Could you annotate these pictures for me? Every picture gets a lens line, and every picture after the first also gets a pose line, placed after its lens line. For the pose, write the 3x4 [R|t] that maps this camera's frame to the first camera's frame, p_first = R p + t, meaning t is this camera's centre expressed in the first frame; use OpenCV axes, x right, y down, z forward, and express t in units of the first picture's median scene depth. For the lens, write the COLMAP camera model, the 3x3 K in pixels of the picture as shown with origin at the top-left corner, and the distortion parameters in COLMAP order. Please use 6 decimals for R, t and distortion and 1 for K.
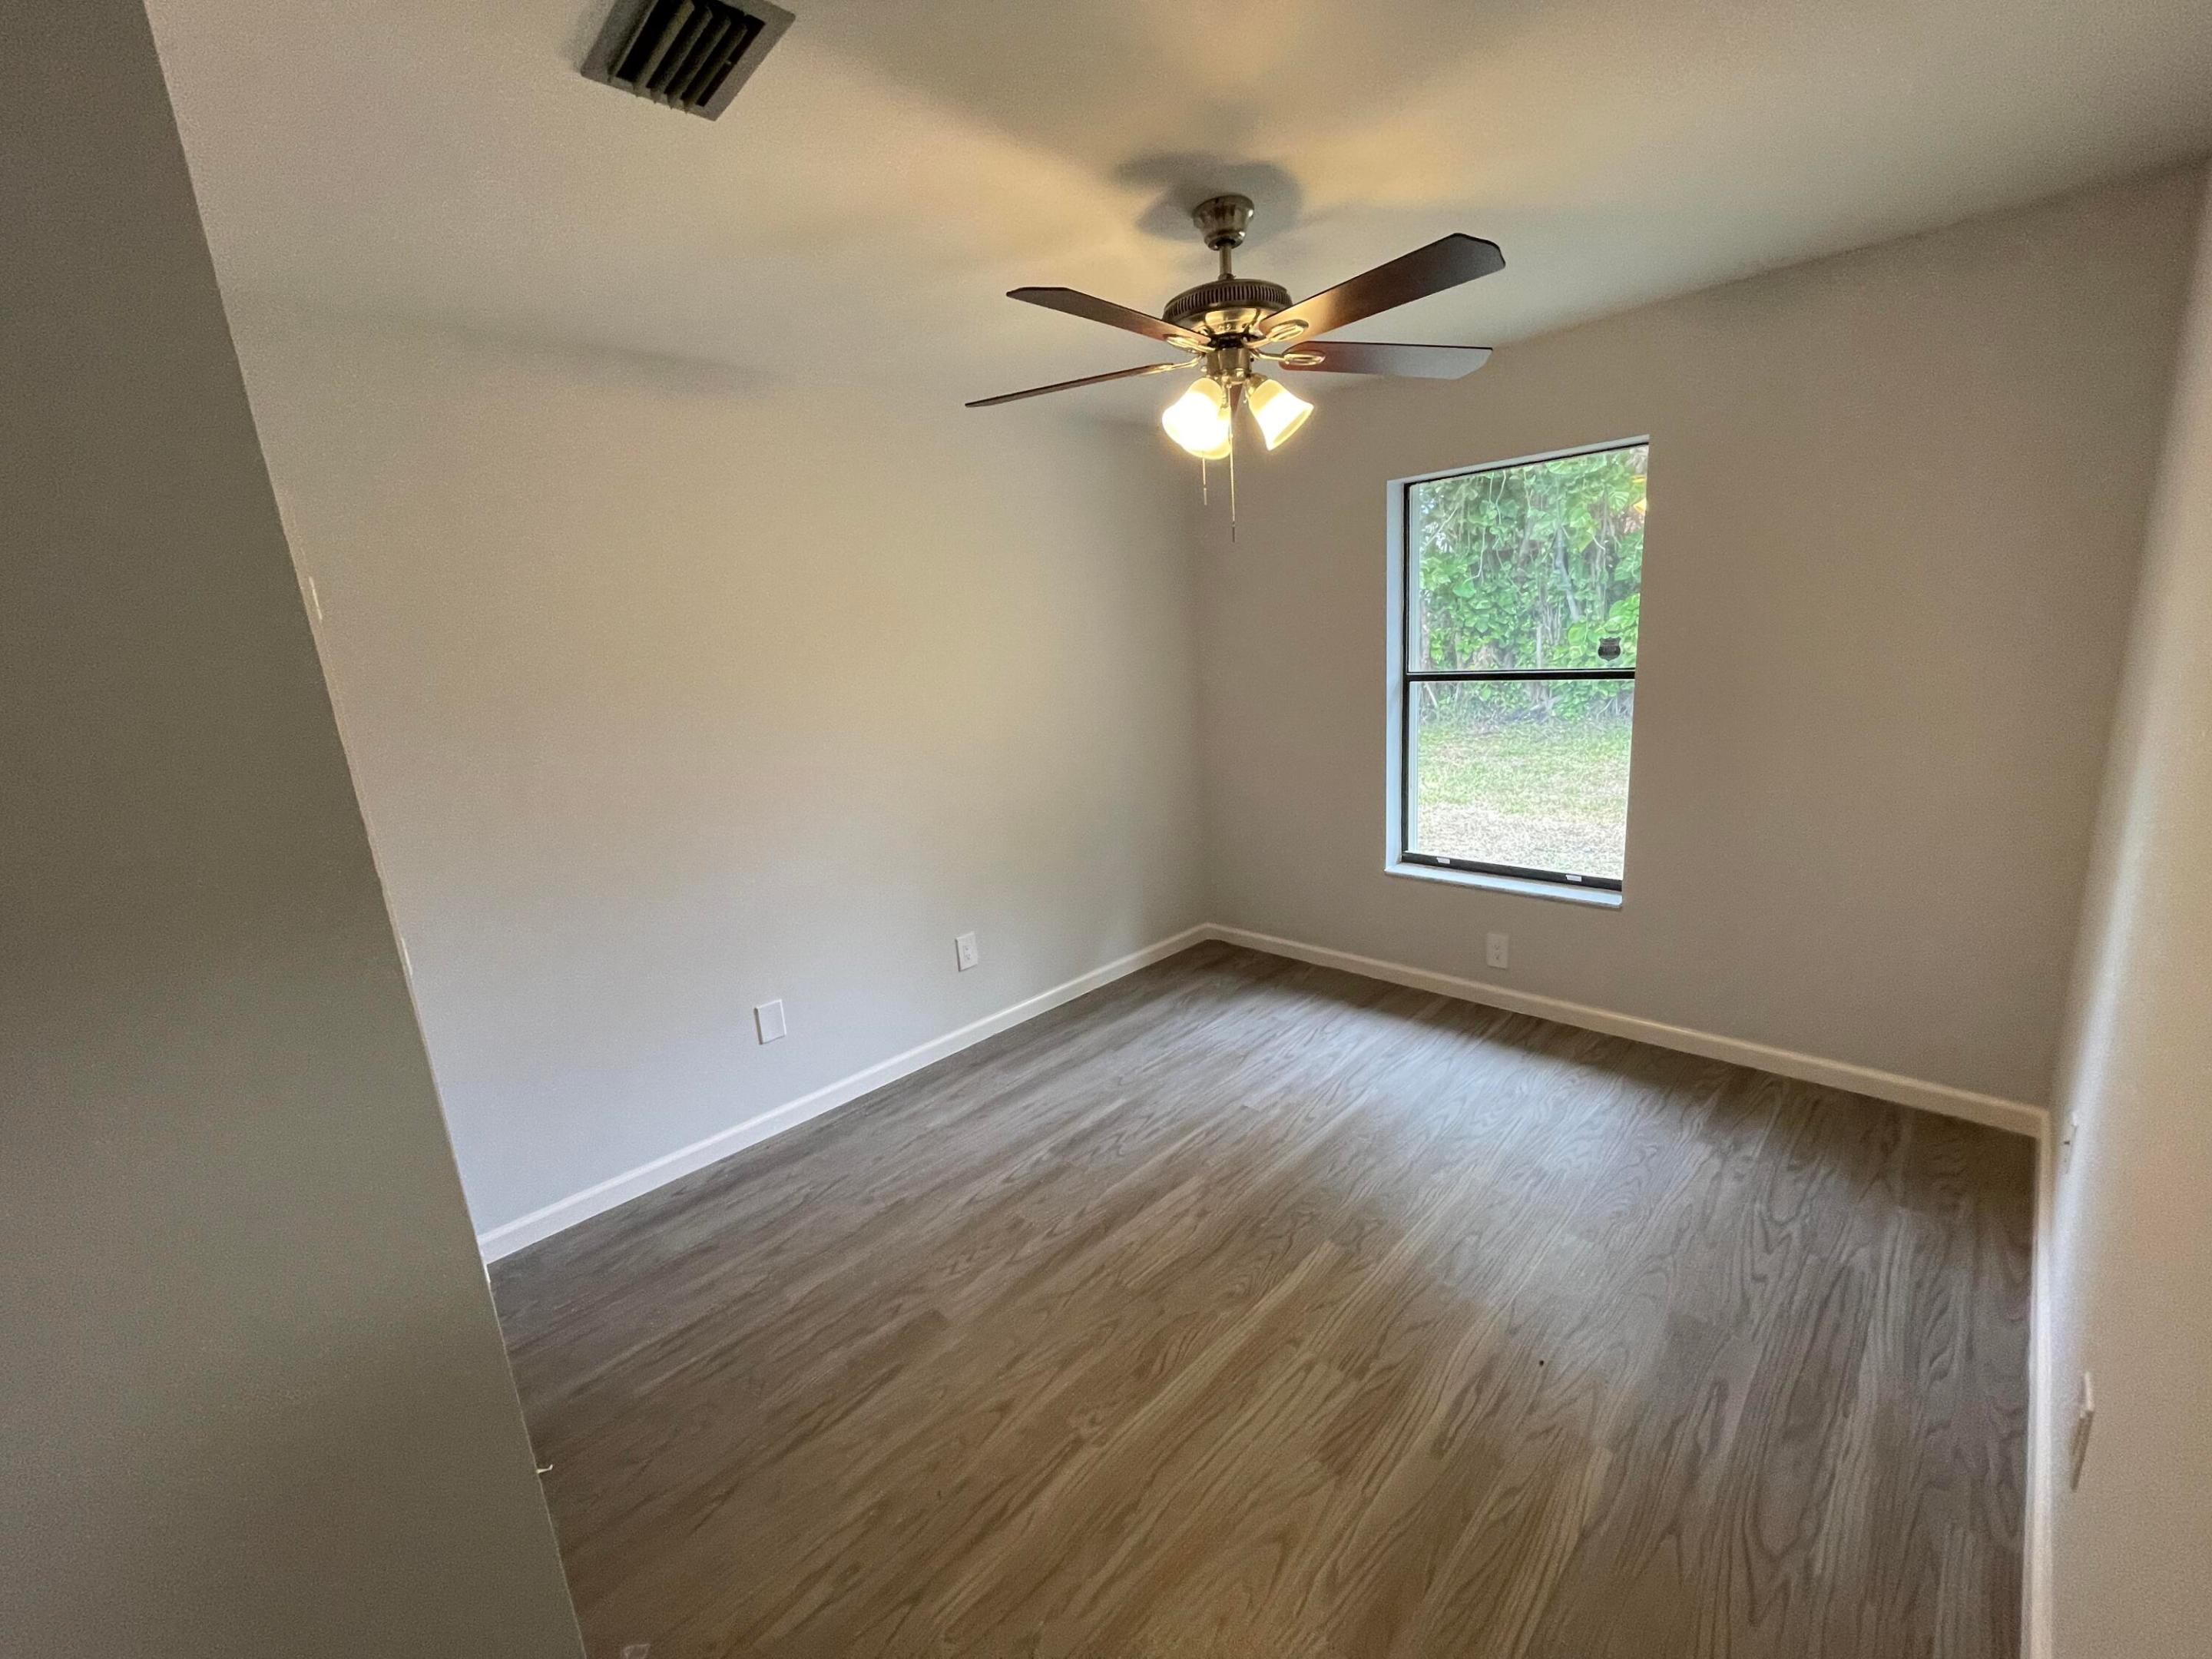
lens RADIAL K [[891.2, 0, 1105.3], [0, 891.2, 835.8], [0, 0, 1]] dist [-0.002976, 0.000551]
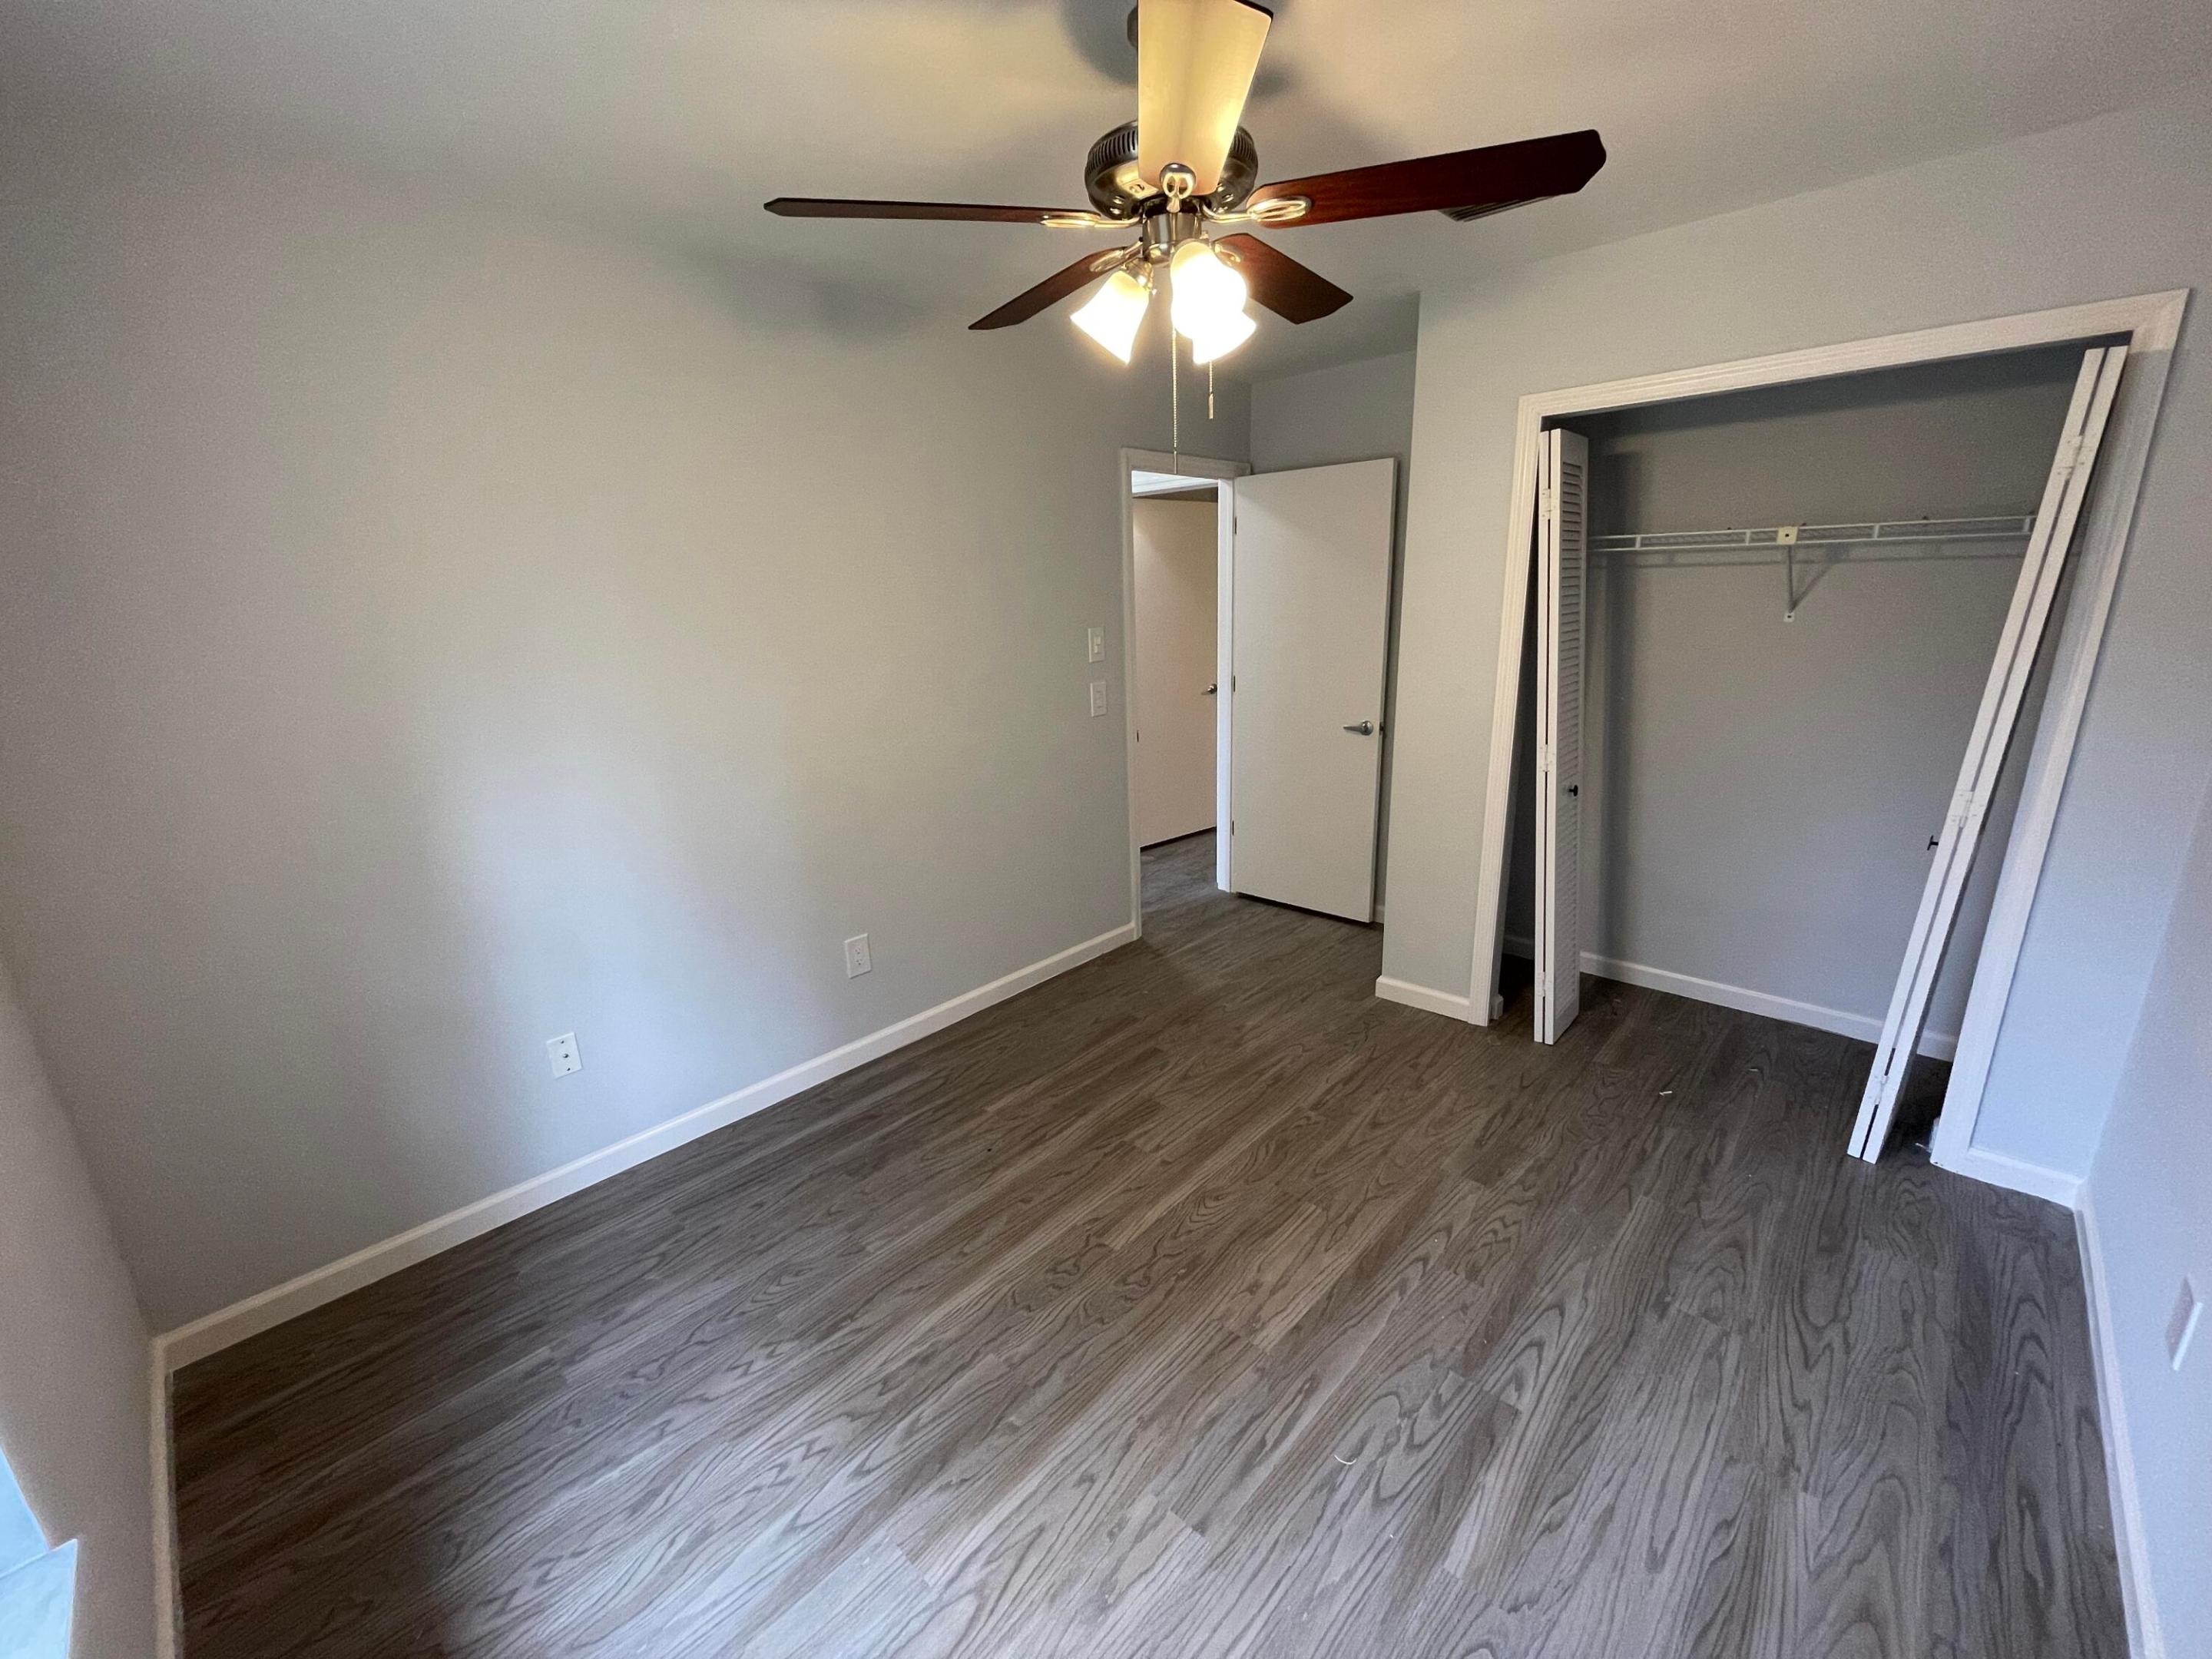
lens RADIAL K [[895.7, 0, 1104.0], [0, 895.7, 834.0], [0, 0, 1]] dist [-0.000895, 0.000505]
pose [[-0.993934, 0.109905, -0.003961, 0.206990], [0.094923, 0.875518, 0.473770, -0.364557], [0.055538, 0.470521, -0.880639, 1.548004]]
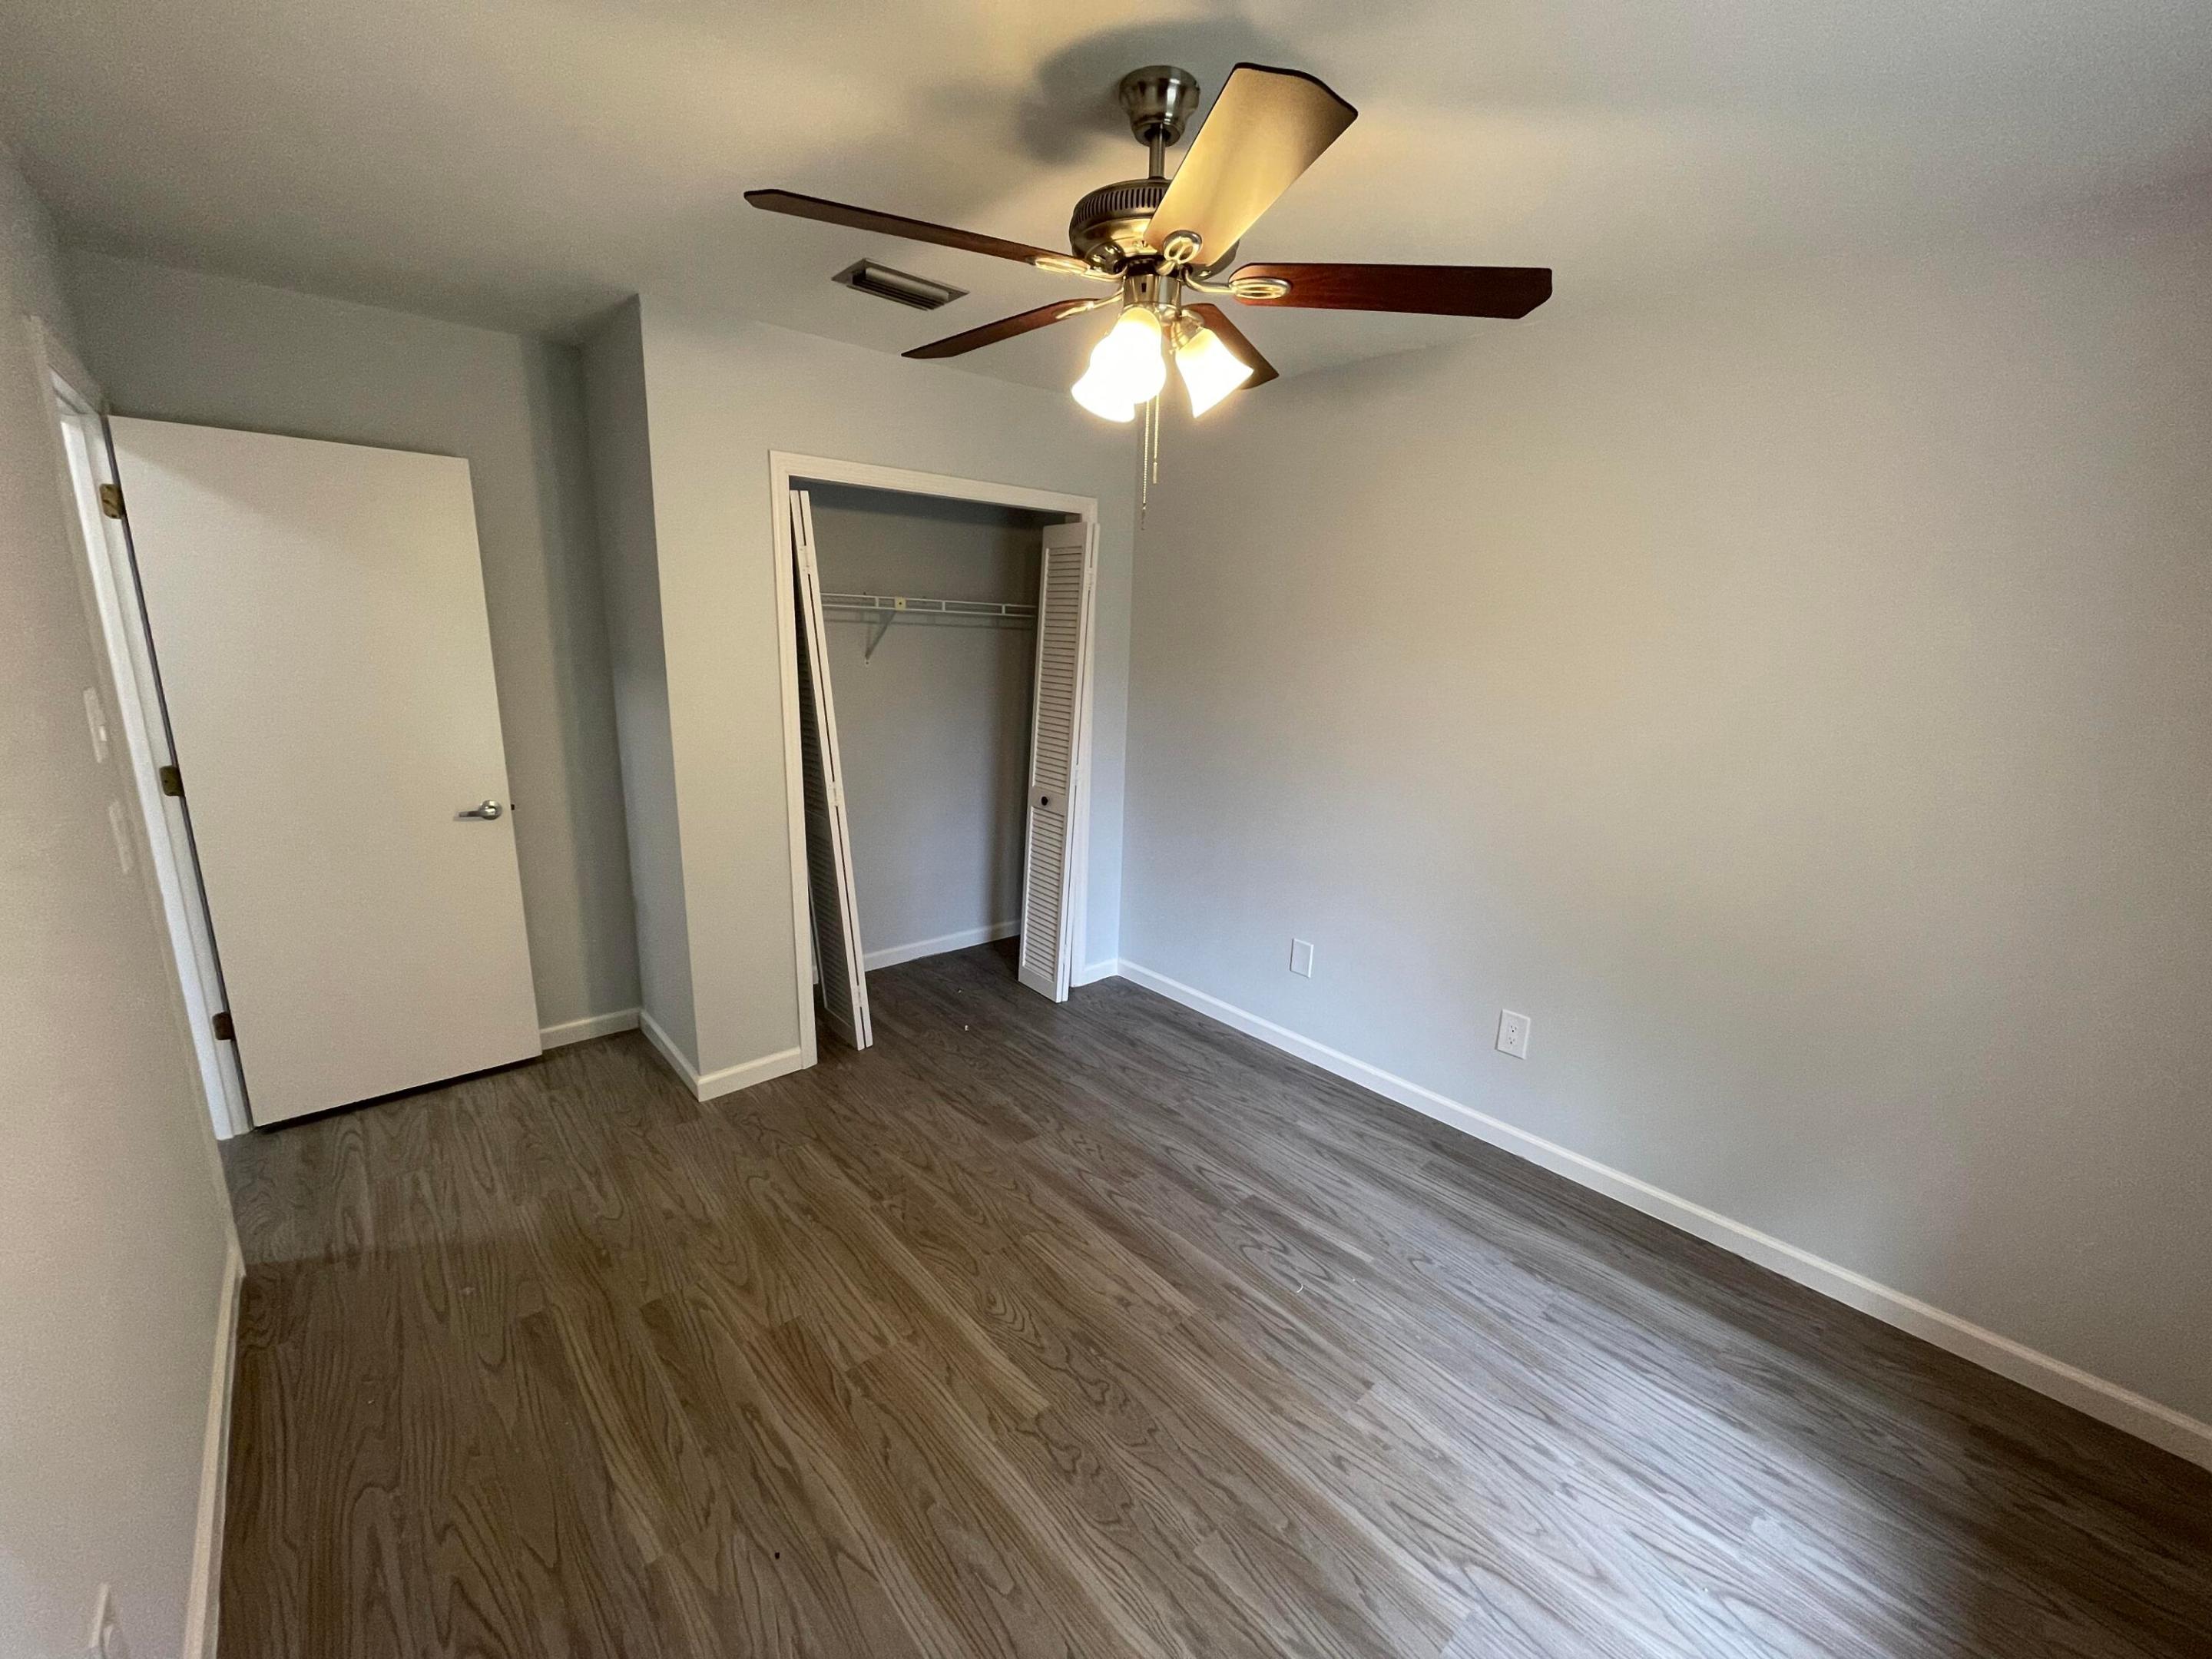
lens RADIAL K [[895.7, 0, 1104.0], [0, 895.7, 834.0], [0, 0, 1]] dist [-0.000895, 0.000505]
pose [[-0.066264, 0.294757, -0.953272, 0.822262], [-0.244092, 0.921556, 0.301918, -0.263667], [0.967486, 0.252692, 0.010882, 0.864364]]
